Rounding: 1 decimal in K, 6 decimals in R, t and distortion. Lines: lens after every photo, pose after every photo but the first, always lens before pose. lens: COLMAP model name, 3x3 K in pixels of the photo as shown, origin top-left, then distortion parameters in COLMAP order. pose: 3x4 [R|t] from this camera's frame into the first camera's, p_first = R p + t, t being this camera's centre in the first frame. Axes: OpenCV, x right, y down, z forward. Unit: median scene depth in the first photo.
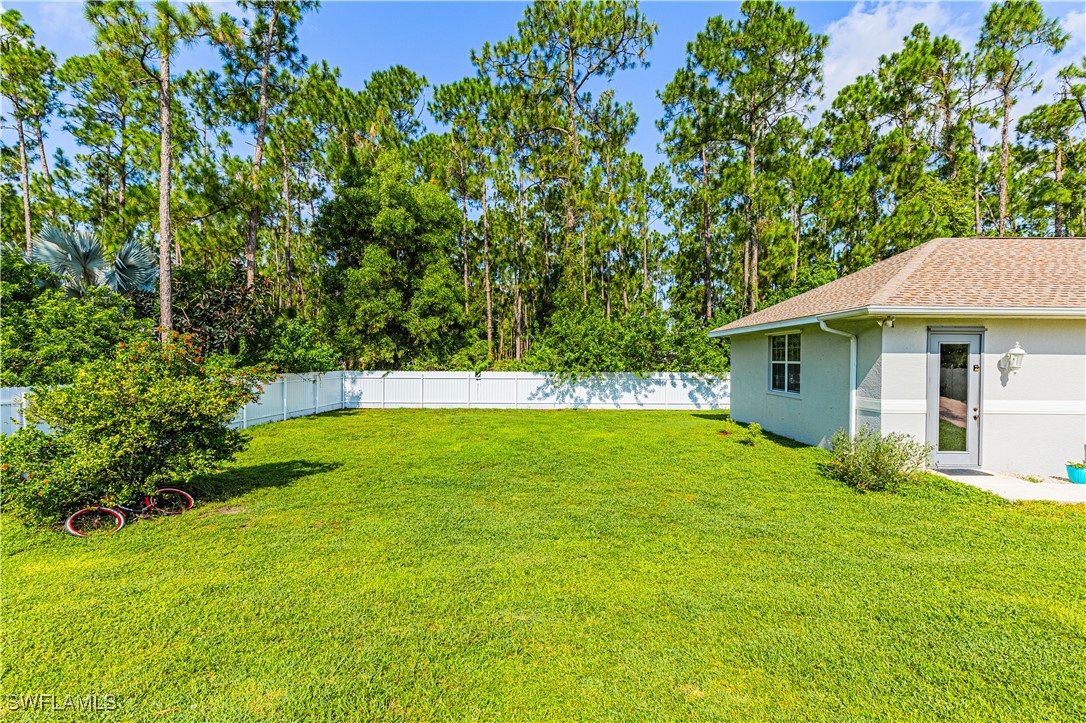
lens RADIAL K [[489.2, 0, 547.0], [0, 489.2, 360.4], [0, 0, 1]] dist [0.002591, -0.000056]
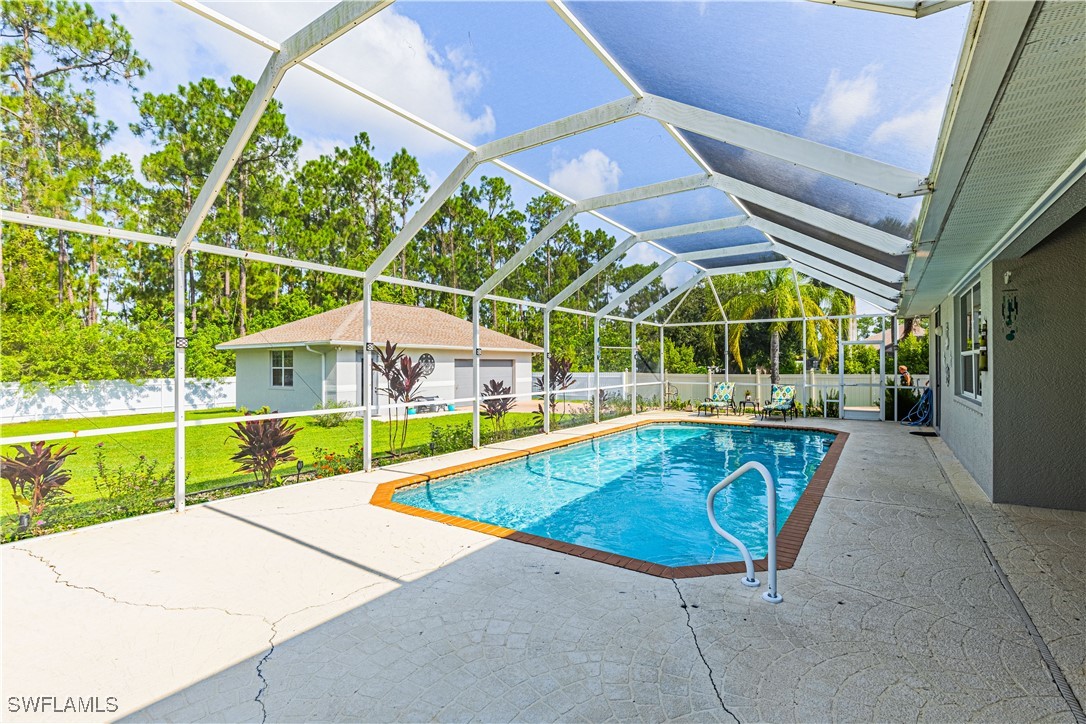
lens RADIAL K [[489.2, 0, 558.5], [0, 489.2, 365.0], [0, 0, 1]] dist [0.002591, -0.000056]
pose [[0.524699, -0.007323, 0.851256, -0.228271], [0.008315, 0.999959, 0.003478, -0.002105], [-0.851247, 0.005253, 0.524738, -0.344557]]
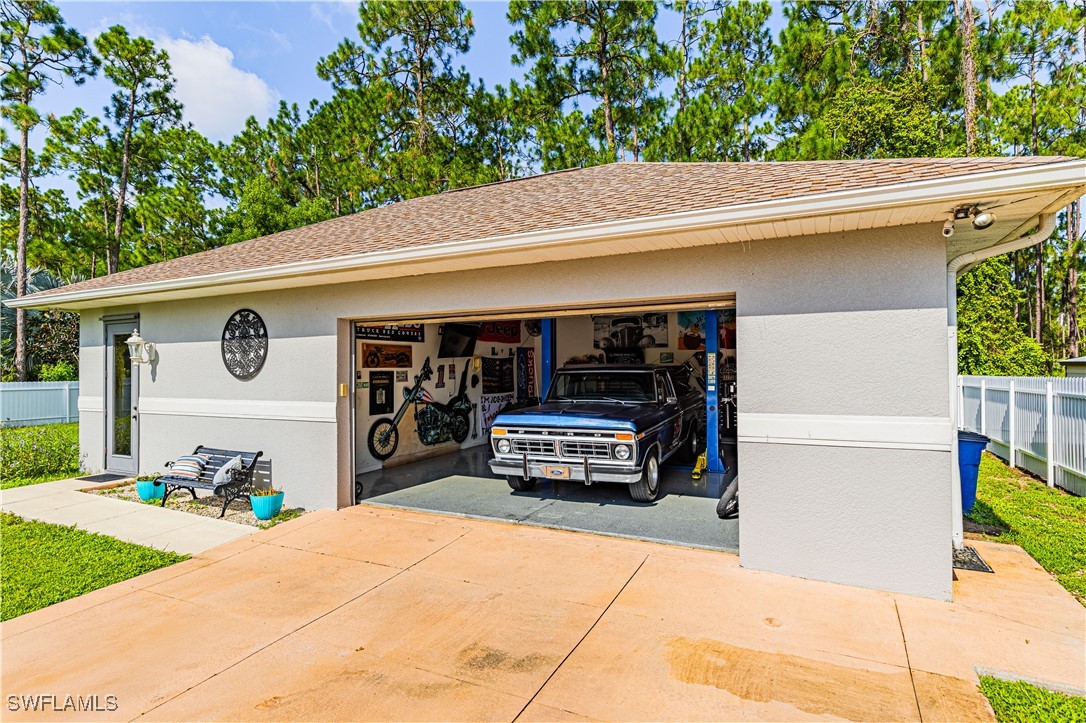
lens RADIAL K [[574.9, 0, 547.4], [0, 574.9, 362.3], [0, 0, 1]] dist [-0.002357, -0.000172]
pose [[0.904219, -0.017223, -0.426722, 0.790439], [0.009995, 0.999766, -0.019173, 0.018054], [0.426952, 0.013072, 0.904180, 0.152402]]
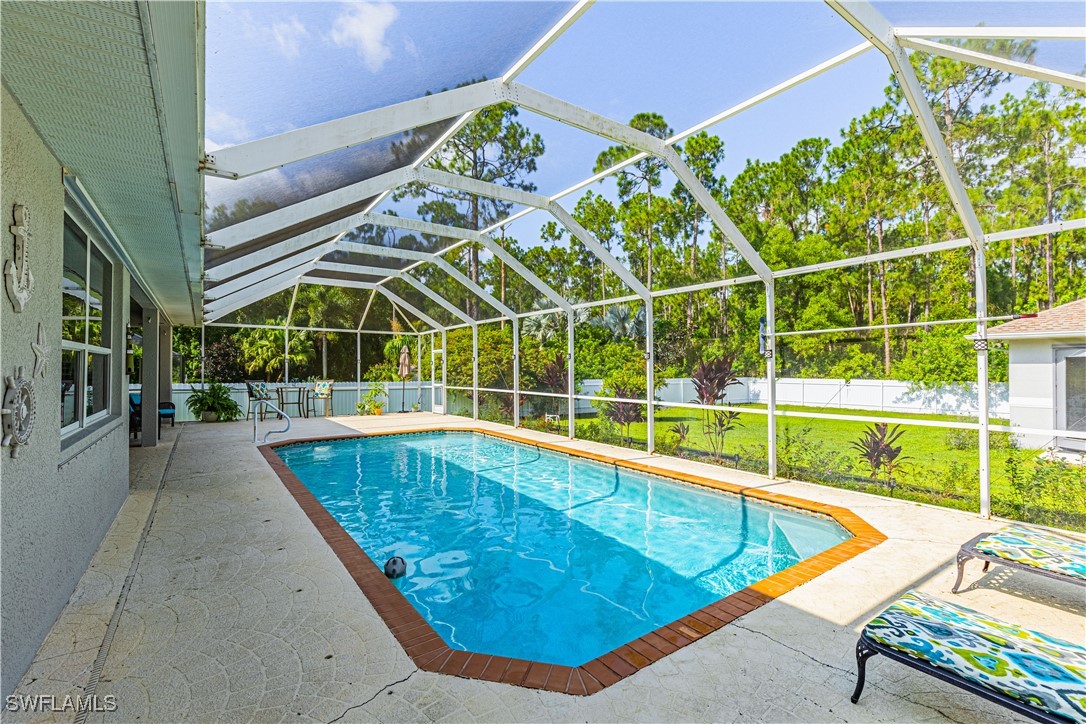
lens RADIAL K [[489.2, 0, 557.7], [0, 489.2, 357.3], [0, 0, 1]] dist [0.002591, -0.000056]
pose [[0.613405, -0.019856, -0.789519, 0.401384], [-0.002238, 0.999636, -0.026879, 0.002366], [0.789766, 0.018255, 0.613137, -0.372990]]
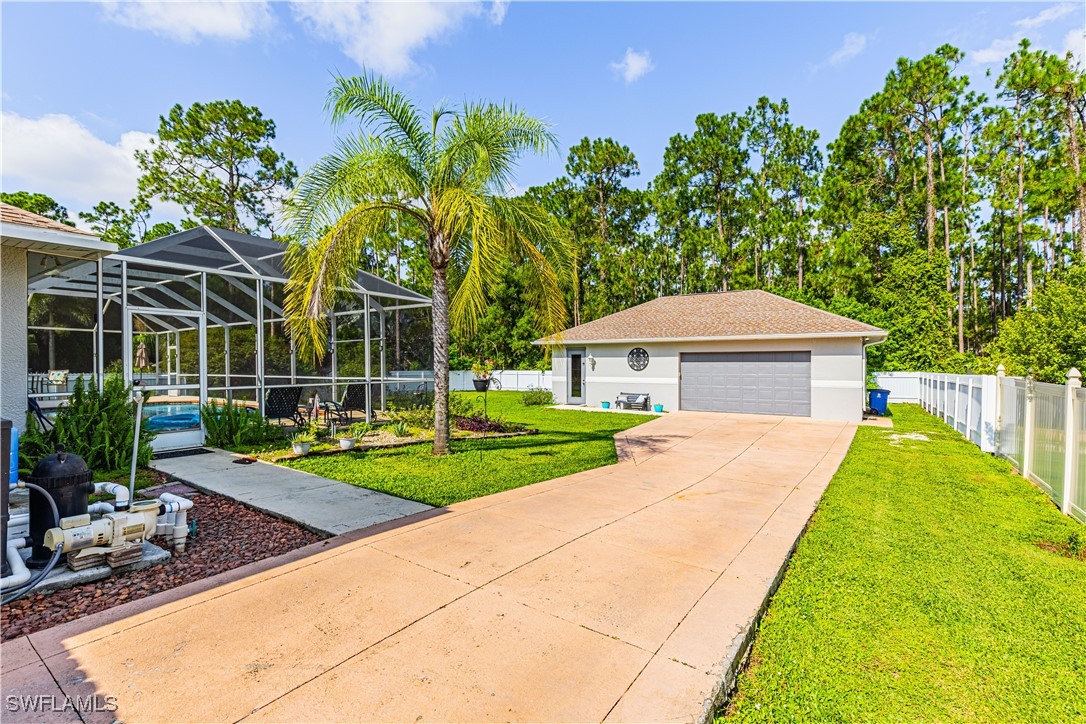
lens RADIAL K [[489.2, 0, 556.0], [0, 489.2, 366.3], [0, 0, 1]] dist [0.002591, -0.000056]
pose [[0.851209, -0.003656, -0.524815, 0.822722], [0.001780, 0.999990, -0.004078, 0.015166], [0.524825, 0.002537, 0.851207, -0.477980]]
